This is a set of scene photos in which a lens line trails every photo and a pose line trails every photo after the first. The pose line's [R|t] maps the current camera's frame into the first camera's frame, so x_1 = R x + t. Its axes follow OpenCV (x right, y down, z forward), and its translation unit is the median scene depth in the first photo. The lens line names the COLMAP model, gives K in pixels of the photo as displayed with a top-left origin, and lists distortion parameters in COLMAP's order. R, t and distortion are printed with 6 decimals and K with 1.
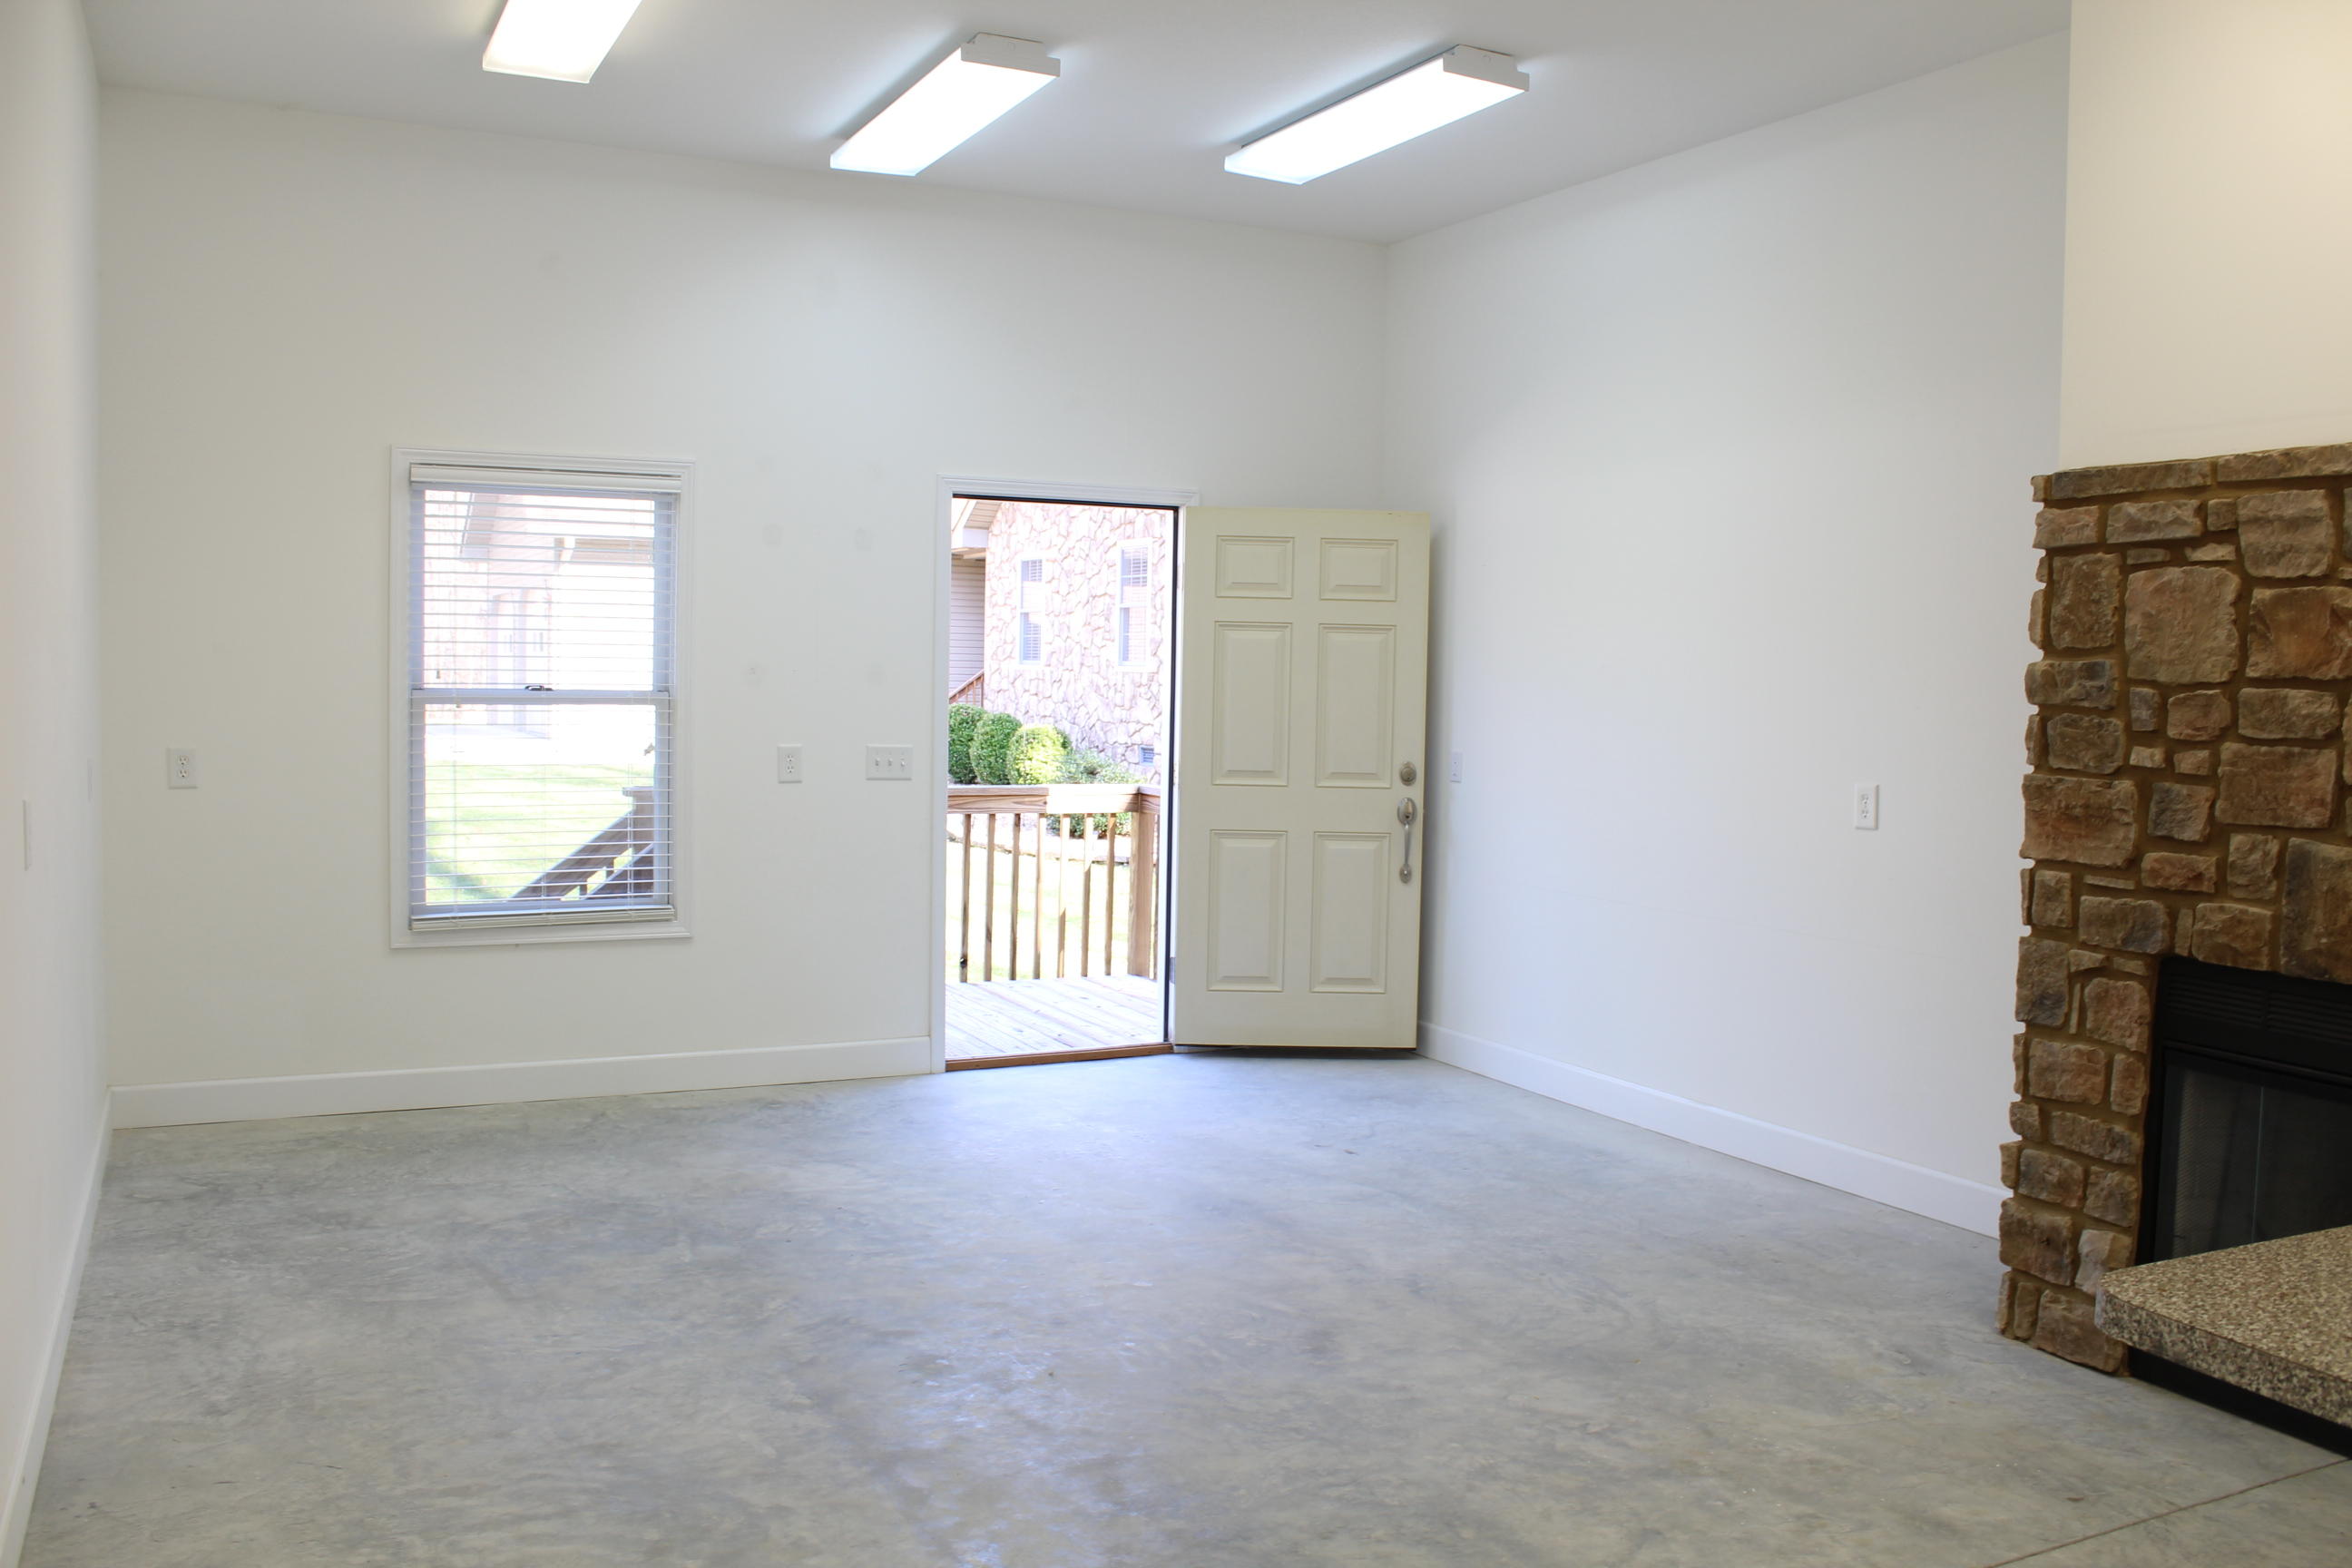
lens RADIAL K [[1955.0, 0, 1178.3], [0, 1955.0, 787.2], [0, 0, 1]] dist [-0.160266, 0.129680]
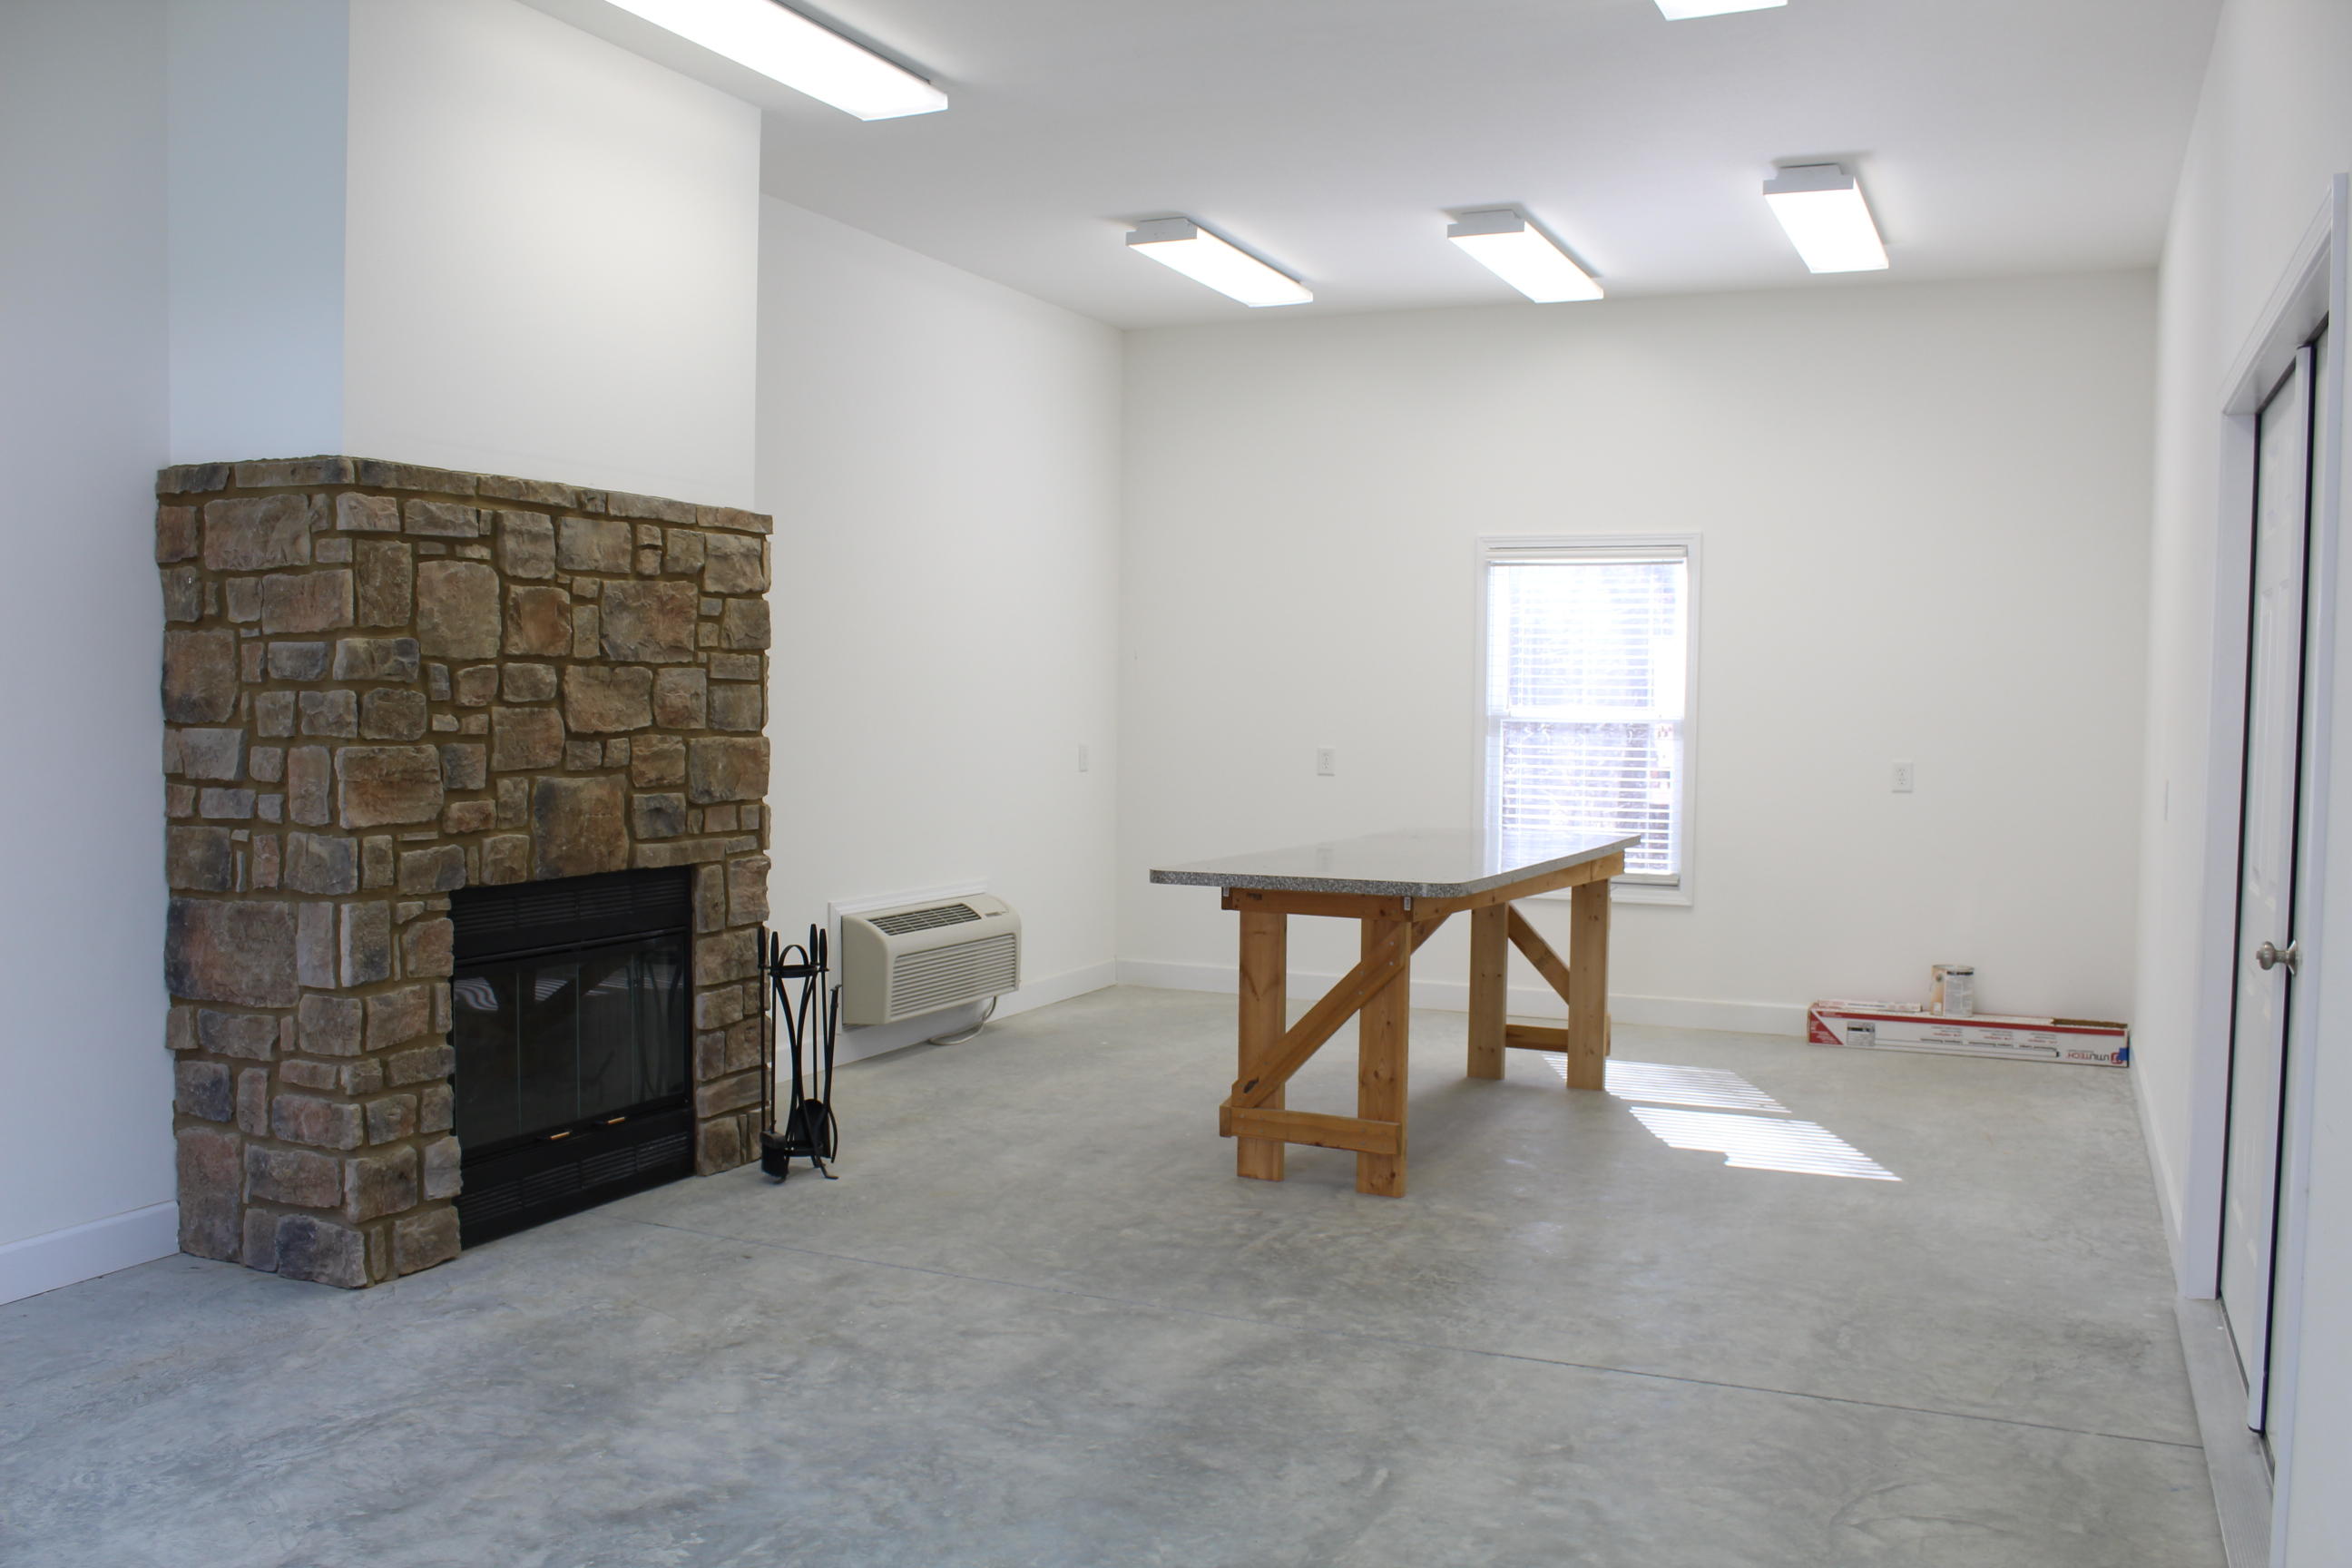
lens RADIAL K [[1955.0, 0, 1183.8], [0, 1955.0, 791.6], [0, 0, 1]] dist [-0.160266, 0.129680]
pose [[-0.619658, -0.066131, 0.782081, -0.683120], [0.025435, 0.994229, 0.104222, -0.083918], [-0.784460, 0.084474, -0.614399, 1.352334]]
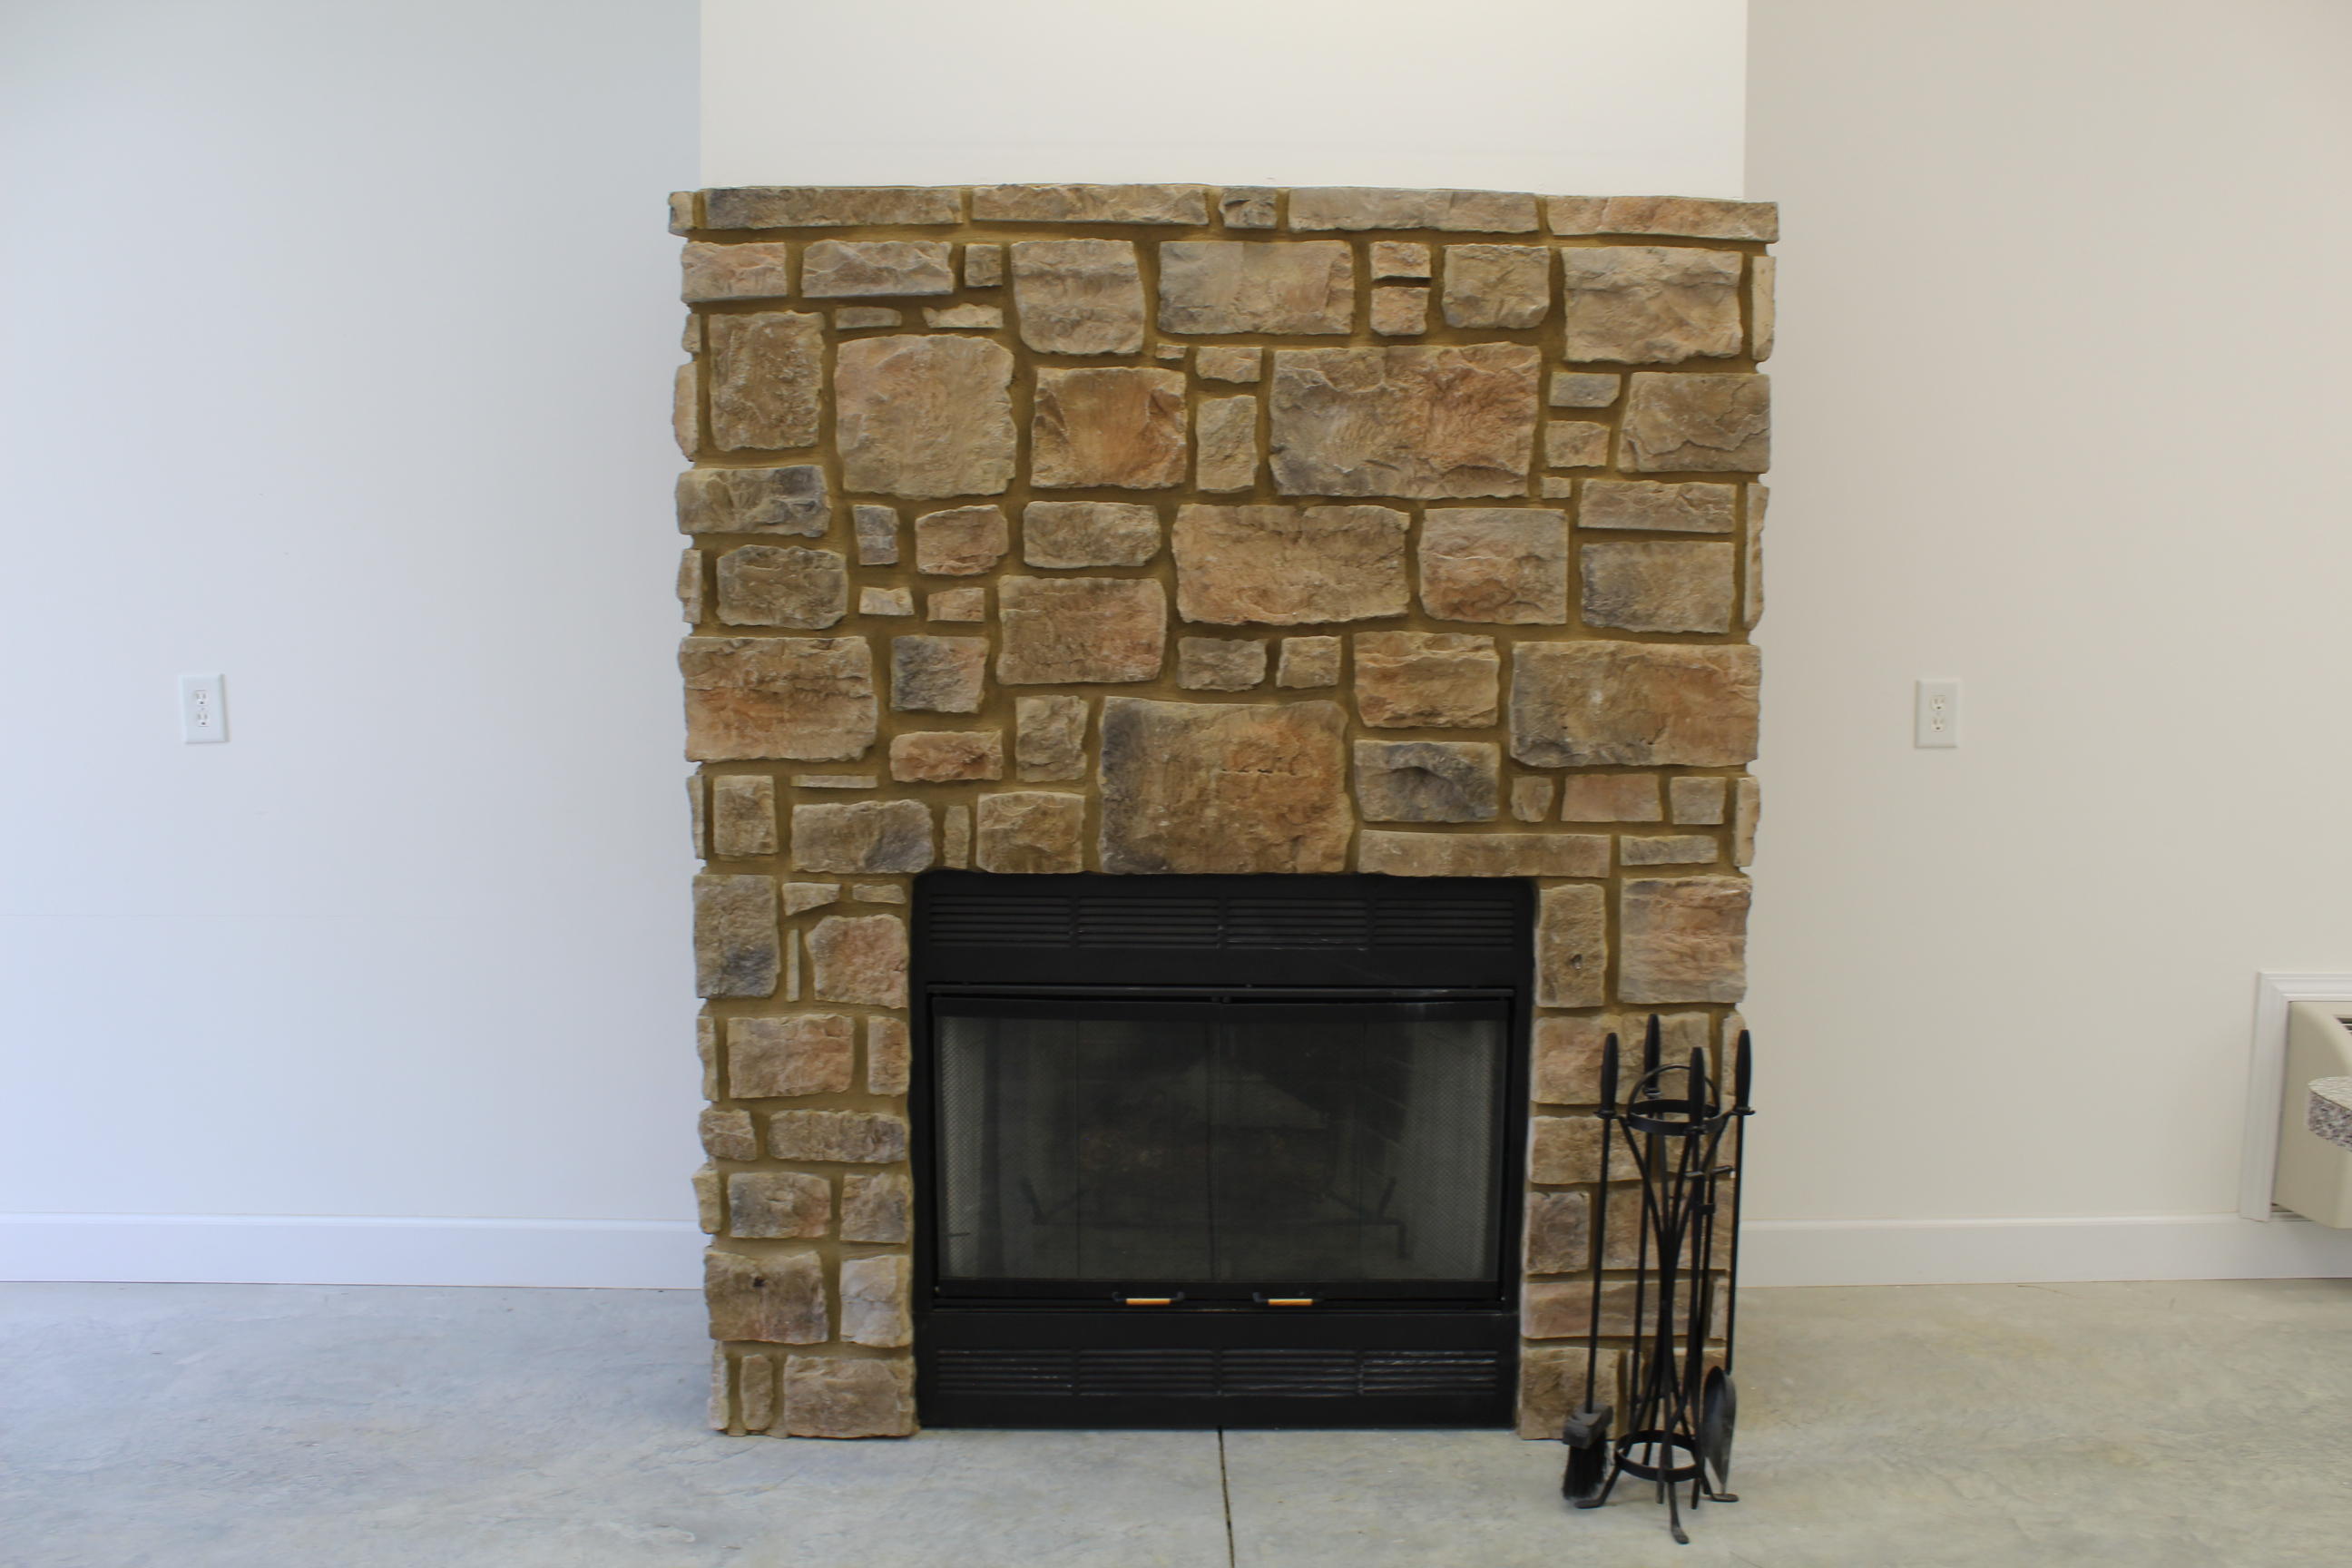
lens RADIAL K [[1955.0, 0, 1190.2], [0, 1955.0, 790.1], [0, 0, 1]] dist [-0.160266, 0.129680]
pose [[0.439598, -0.126218, 0.889282, -0.098022], [0.058195, 0.991999, 0.112029, -0.020670], [-0.896308, 0.002504, 0.443426, 0.564314]]
